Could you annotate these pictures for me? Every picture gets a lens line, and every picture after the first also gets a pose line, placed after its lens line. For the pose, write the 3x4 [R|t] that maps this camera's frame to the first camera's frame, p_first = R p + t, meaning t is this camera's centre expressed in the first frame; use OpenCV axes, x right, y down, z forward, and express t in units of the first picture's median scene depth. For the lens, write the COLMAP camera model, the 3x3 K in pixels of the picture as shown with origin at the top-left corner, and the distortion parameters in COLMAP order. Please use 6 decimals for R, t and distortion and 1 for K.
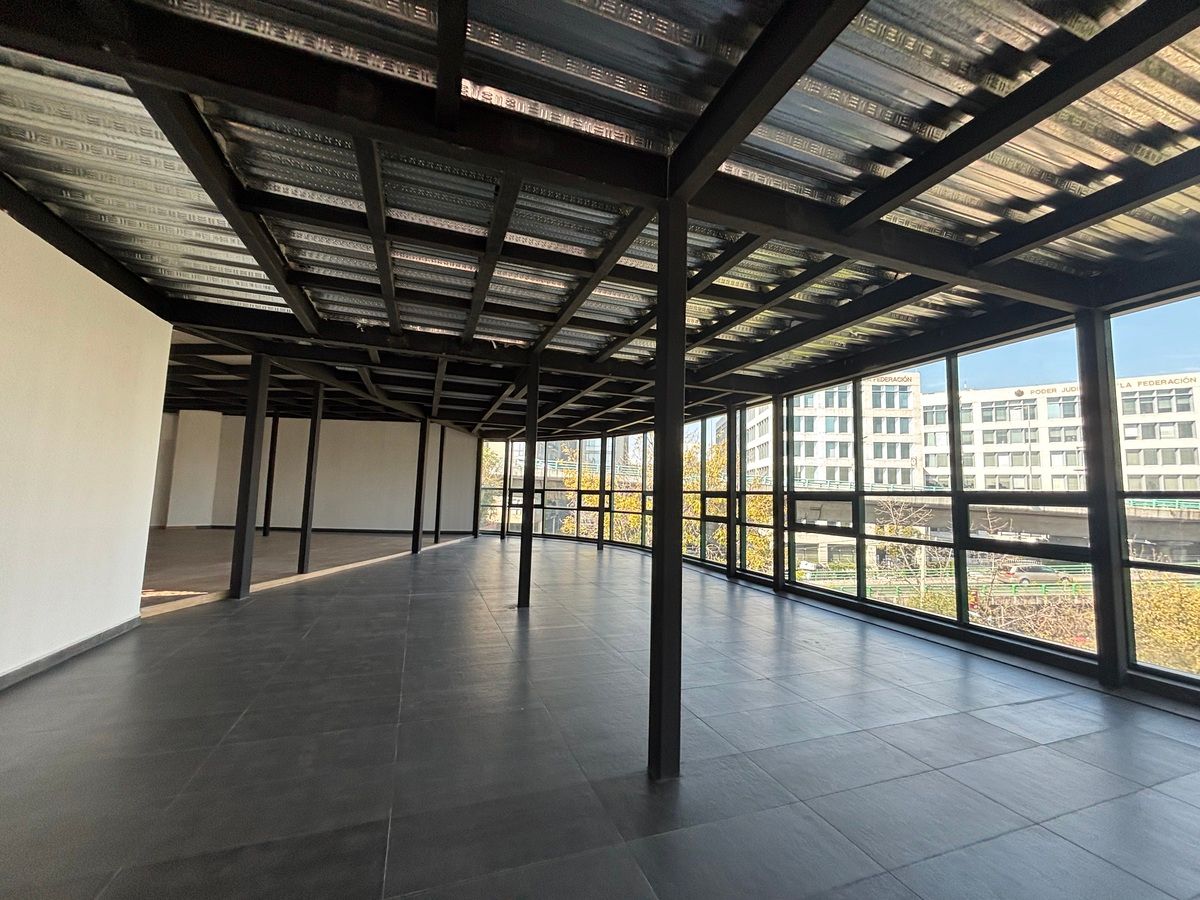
lens RADIAL K [[484.6, 0, 600.8], [0, 484.6, 448.5], [0, 0, 1]] dist [-0.002567, -0.000450]
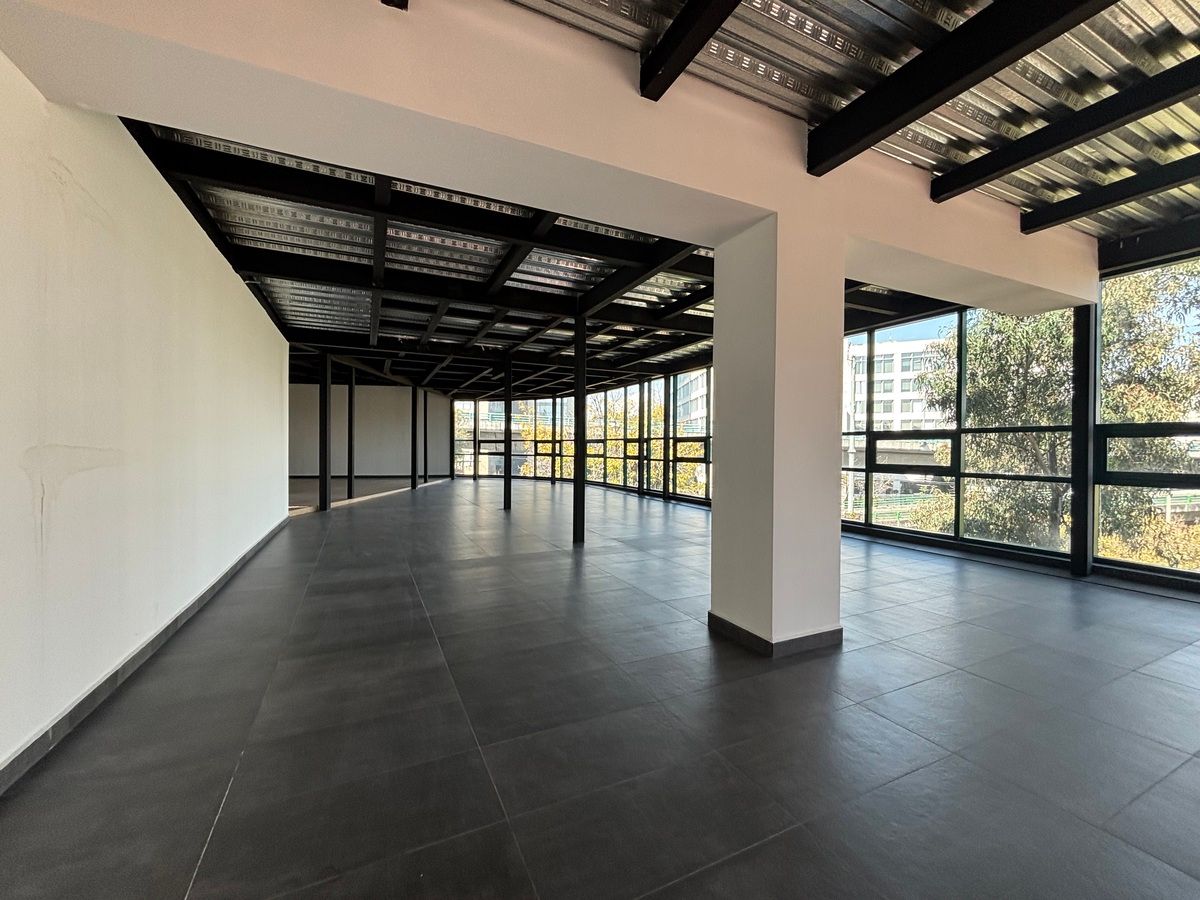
lens RADIAL K [[484.6, 0, 601.8], [0, 484.6, 450.2], [0, 0, 1]] dist [-0.002567, -0.000450]
pose [[0.994967, -0.023087, 0.097506, 0.004061], [0.012642, 0.994243, 0.106404, -0.022244], [-0.099402, -0.104636, 0.989531, -0.303634]]
